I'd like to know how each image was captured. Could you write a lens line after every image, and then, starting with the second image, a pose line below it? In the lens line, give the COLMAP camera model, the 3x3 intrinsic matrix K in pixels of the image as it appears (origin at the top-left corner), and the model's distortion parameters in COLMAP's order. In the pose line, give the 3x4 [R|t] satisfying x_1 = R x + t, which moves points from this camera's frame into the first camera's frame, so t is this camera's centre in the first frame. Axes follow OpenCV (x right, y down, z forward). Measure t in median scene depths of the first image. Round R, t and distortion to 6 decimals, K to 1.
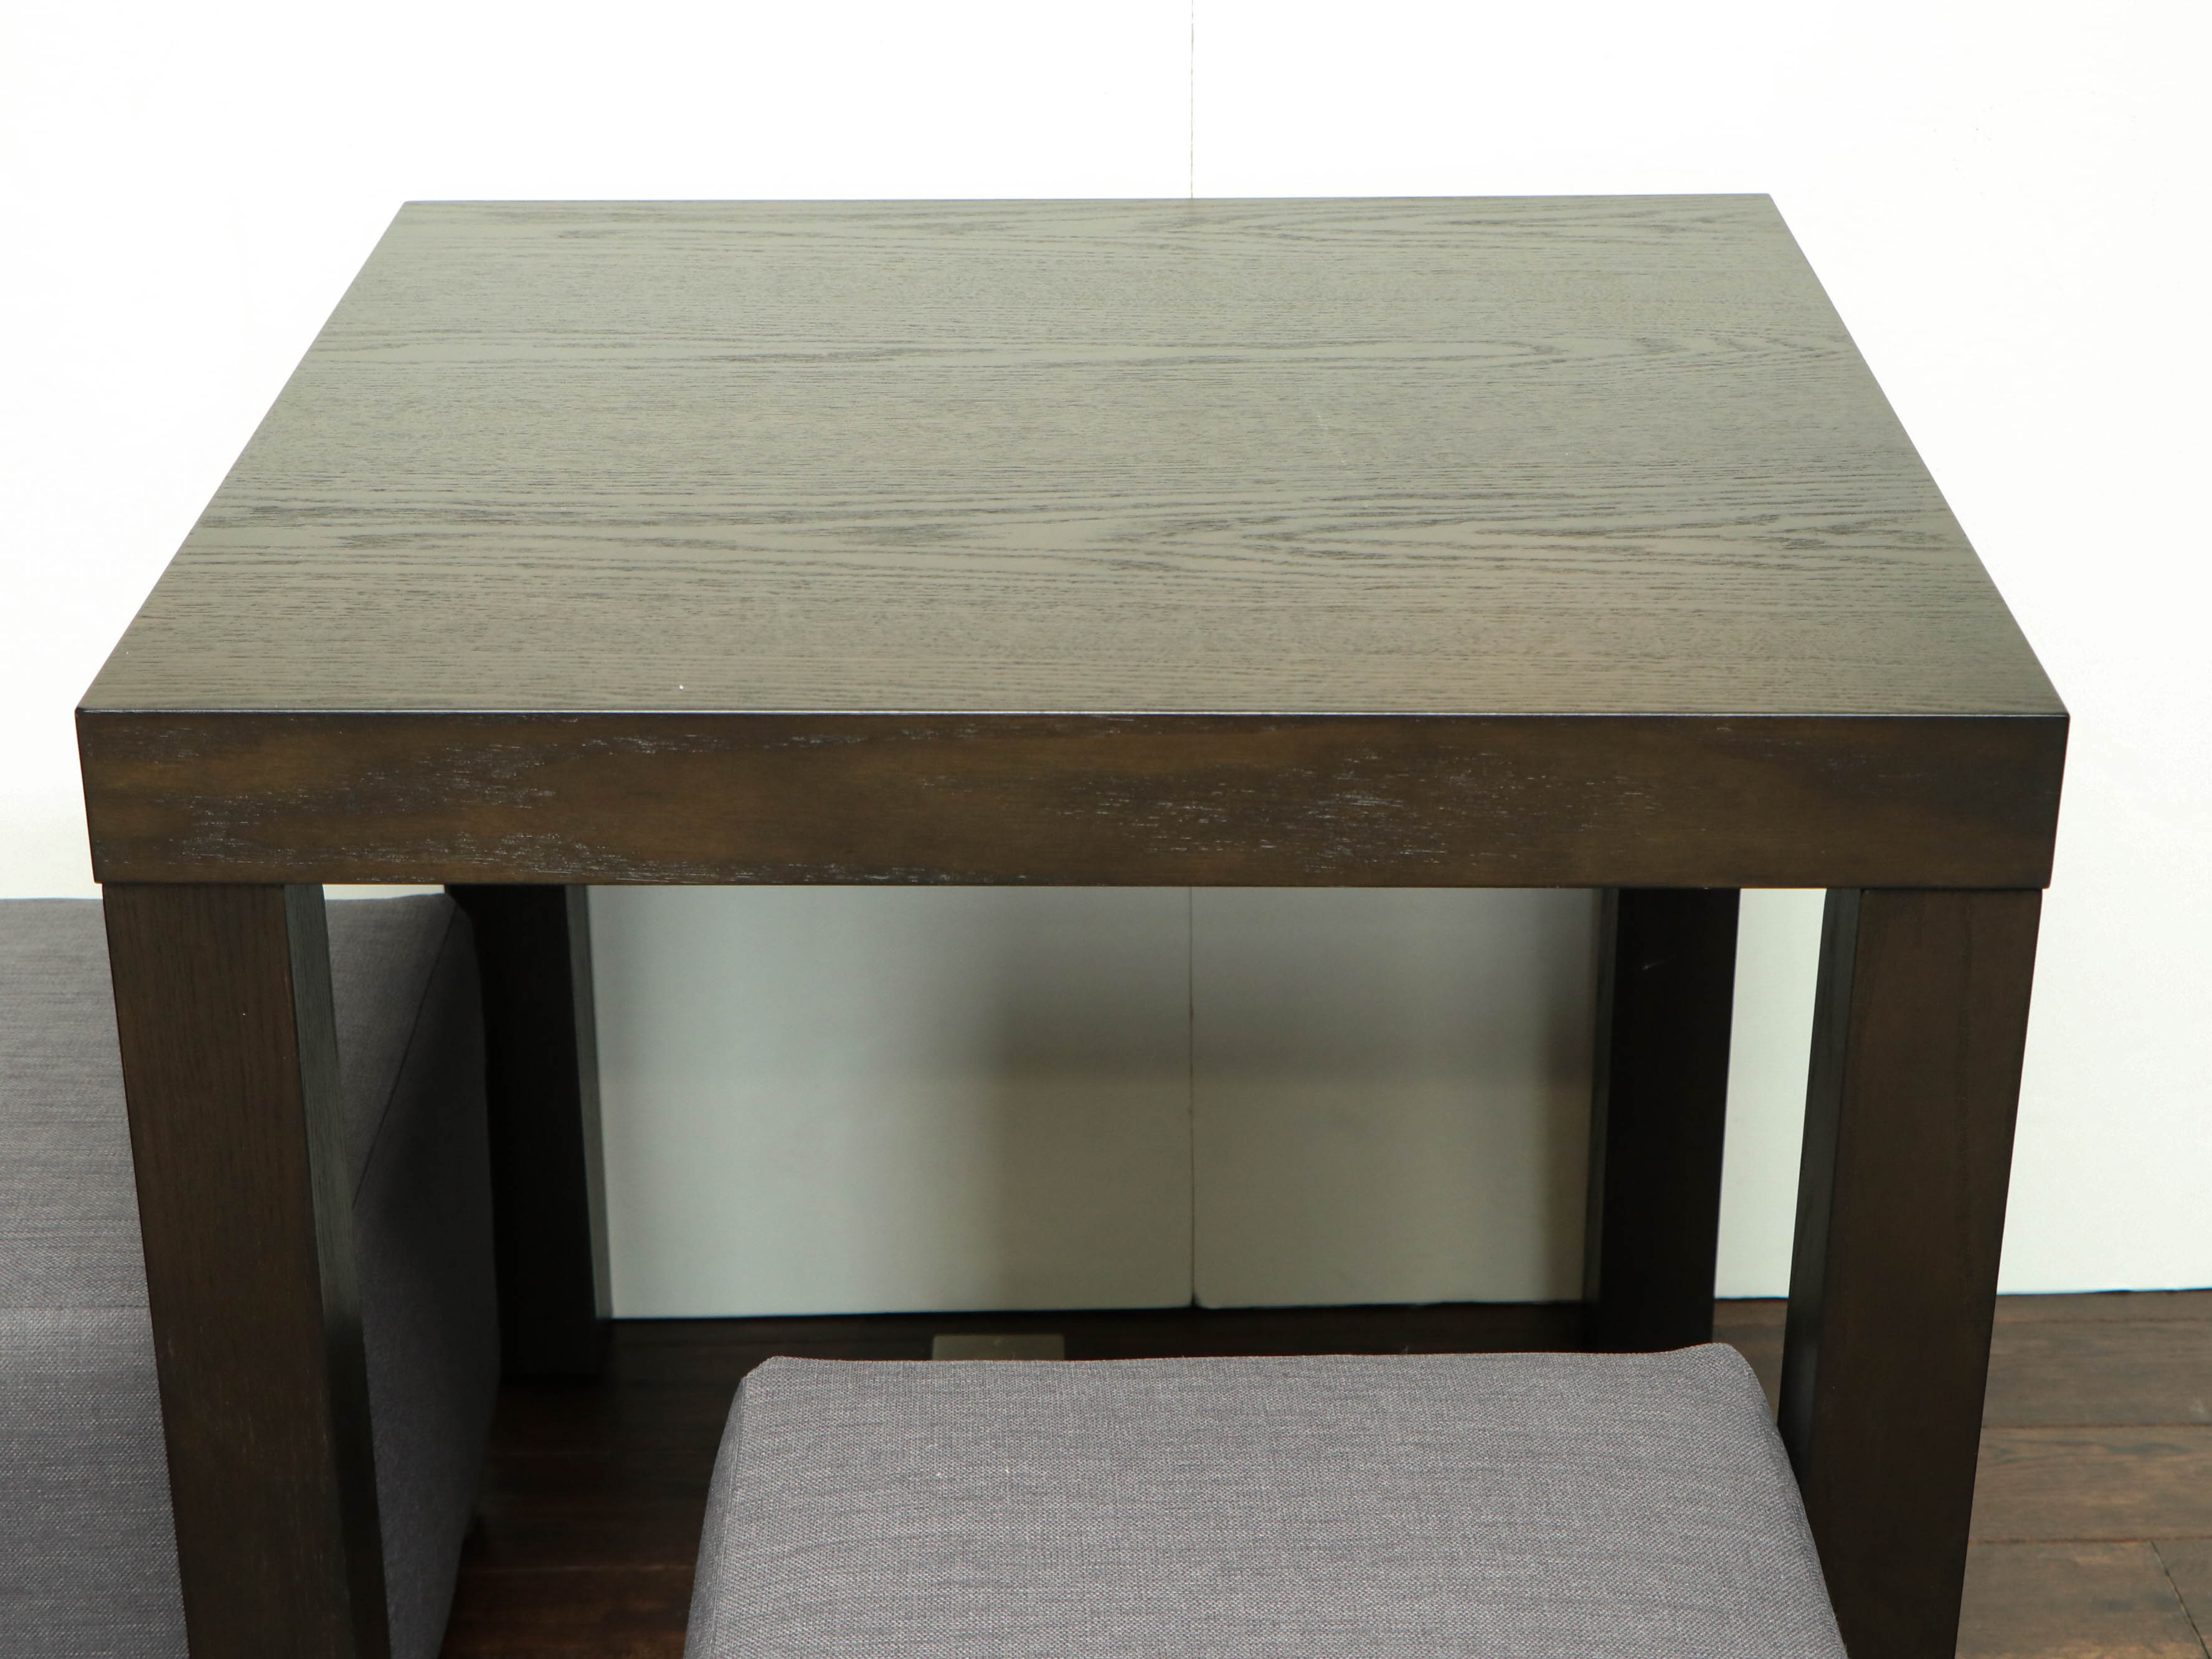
lens RADIAL K [[3614.4, 0, 1099.1], [0, 3614.4, 939.3], [0, 0, 1]] dist [0.056143, -0.036256]
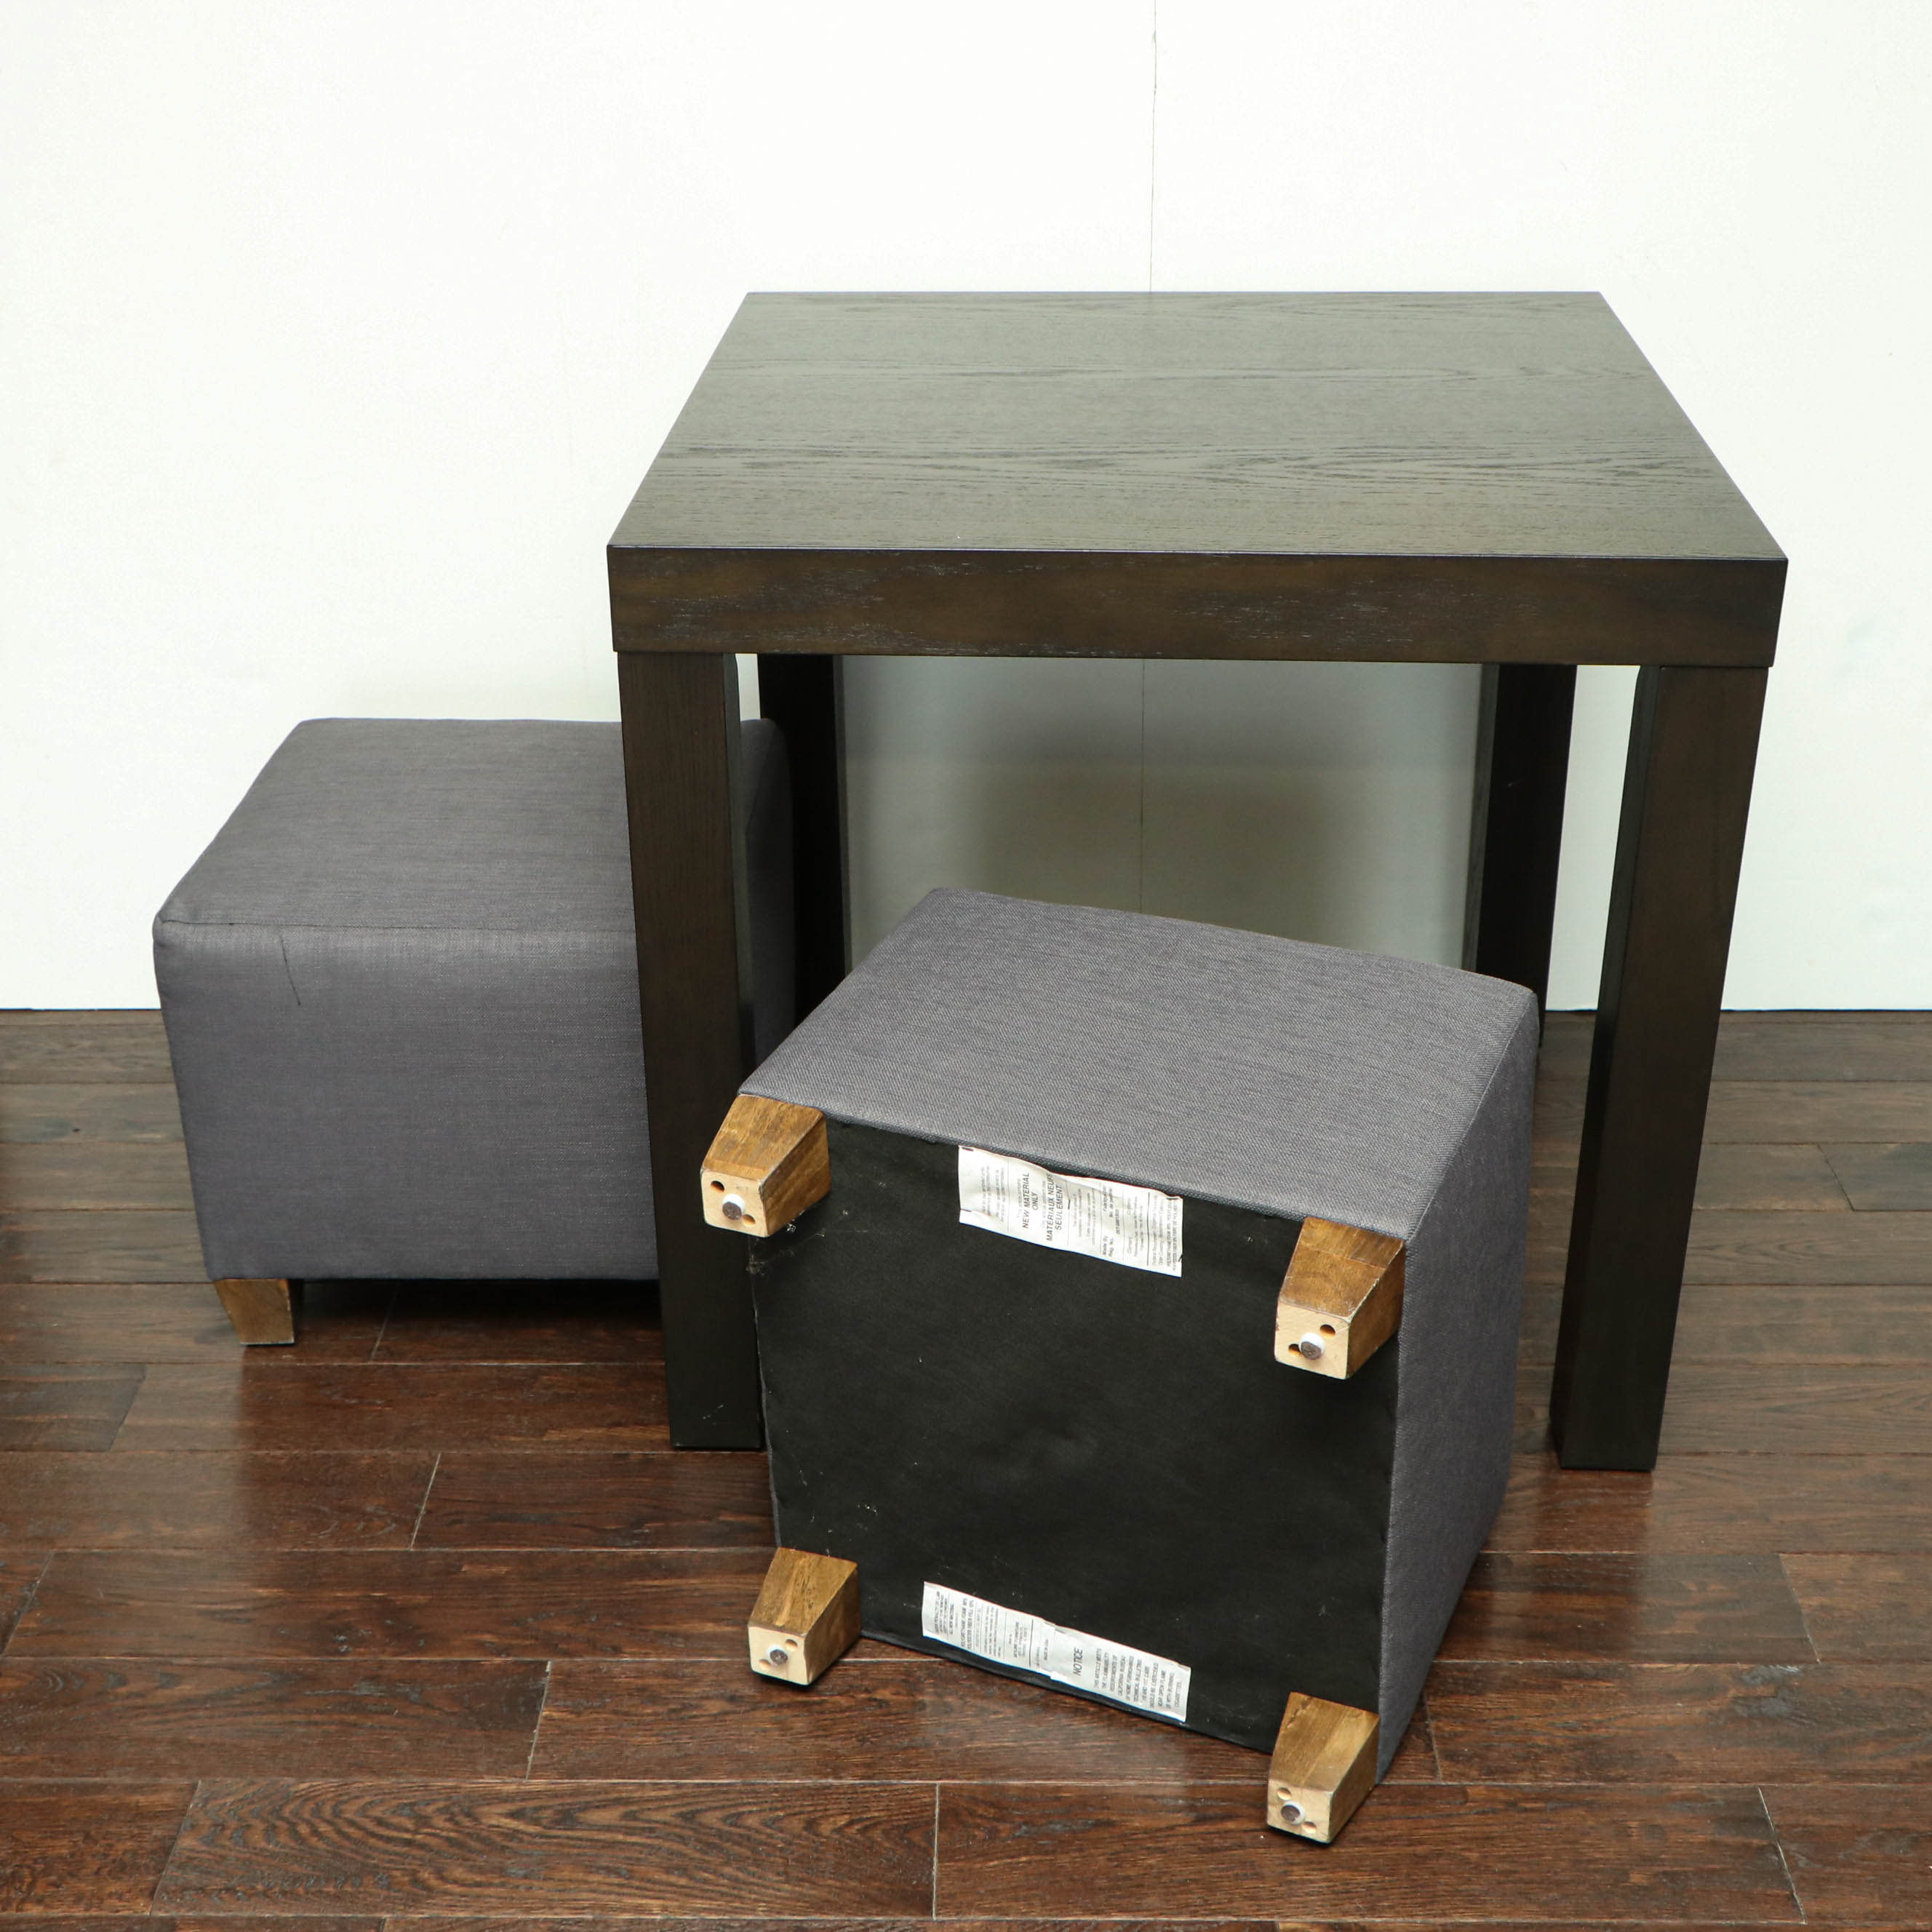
lens RADIAL K [[2515.3, 0, 976.7], [0, 2515.3, 1039.3], [0, 0, 1]] dist [-0.008421, 0.026165]
pose [[0.999061, 0.016022, -0.040246, -0.050244], [-0.014298, 0.998982, 0.042785, 0.102134], [0.040891, -0.042169, 0.998273, -0.162267]]
